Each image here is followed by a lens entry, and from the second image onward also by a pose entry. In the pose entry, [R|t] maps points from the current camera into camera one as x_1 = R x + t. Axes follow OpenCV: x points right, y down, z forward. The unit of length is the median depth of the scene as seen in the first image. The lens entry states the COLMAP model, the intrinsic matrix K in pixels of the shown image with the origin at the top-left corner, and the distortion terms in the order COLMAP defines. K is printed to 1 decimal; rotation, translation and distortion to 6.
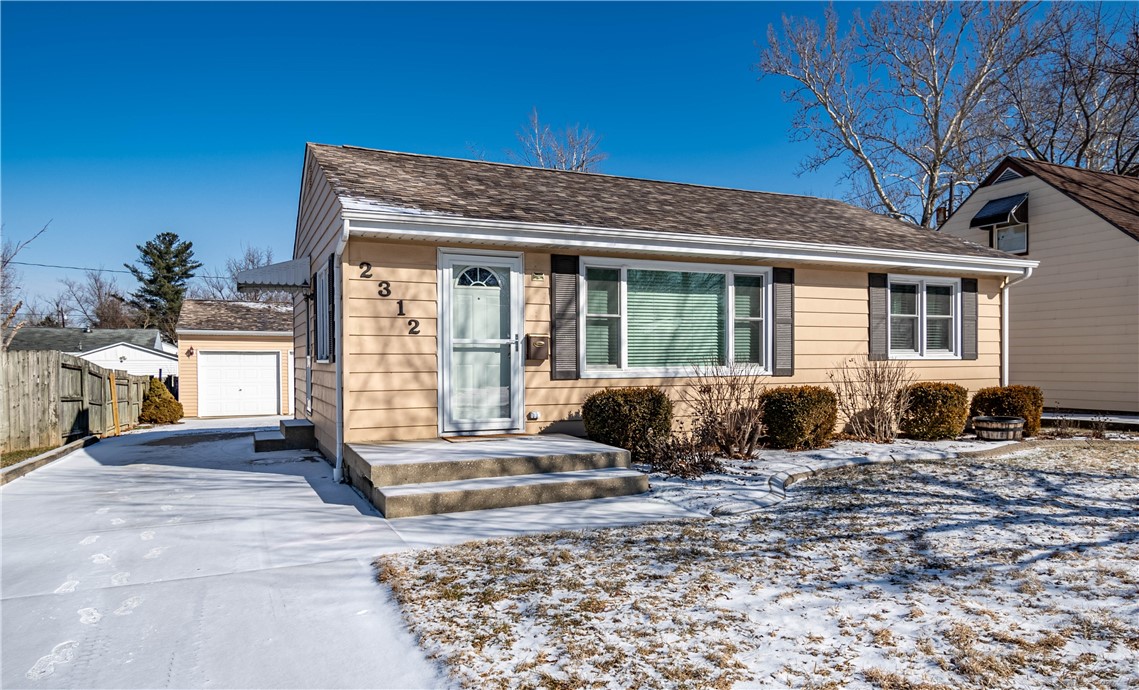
lens RADIAL K [[795.2, 0, 572.4], [0, 795.2, 373.3], [0, 0, 1]] dist [-0.001778, 0.000786]
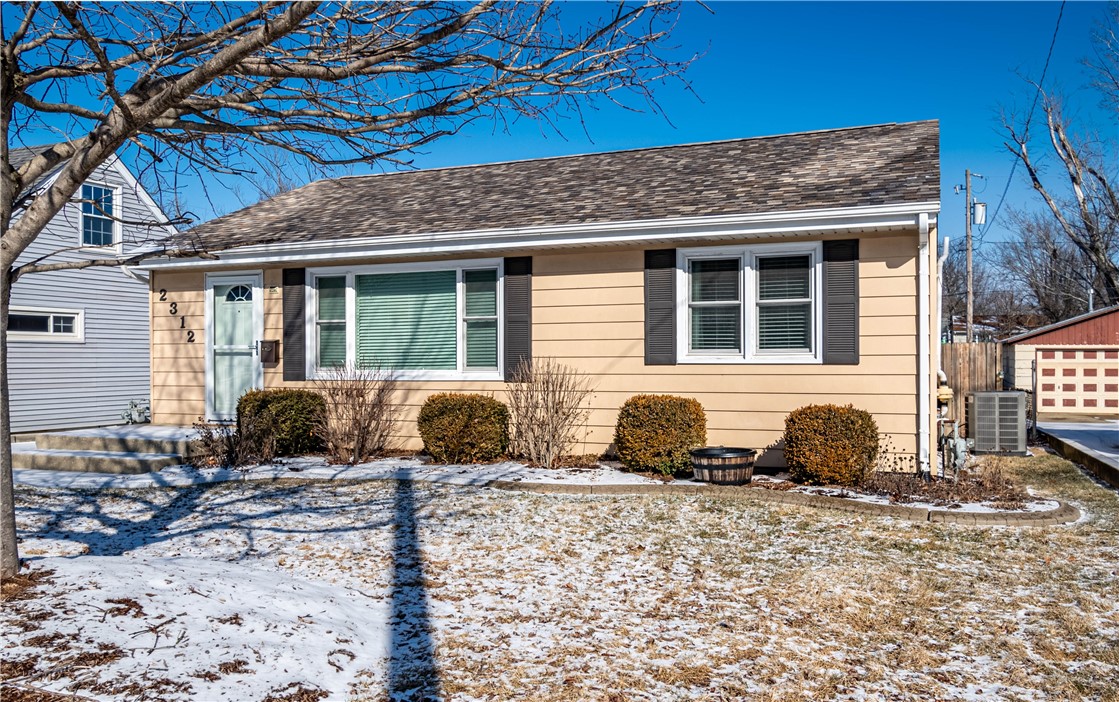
lens RADIAL K [[866.0, 0, 559.5], [0, 866.0, 351.0], [0, 0, 1]] dist [-0.006797, -0.002062]
pose [[0.680449, -0.009841, -0.732729, 0.923879], [-0.016563, 0.999448, -0.028804, -0.003851], [0.732608, 0.031736, 0.679911, 0.371199]]
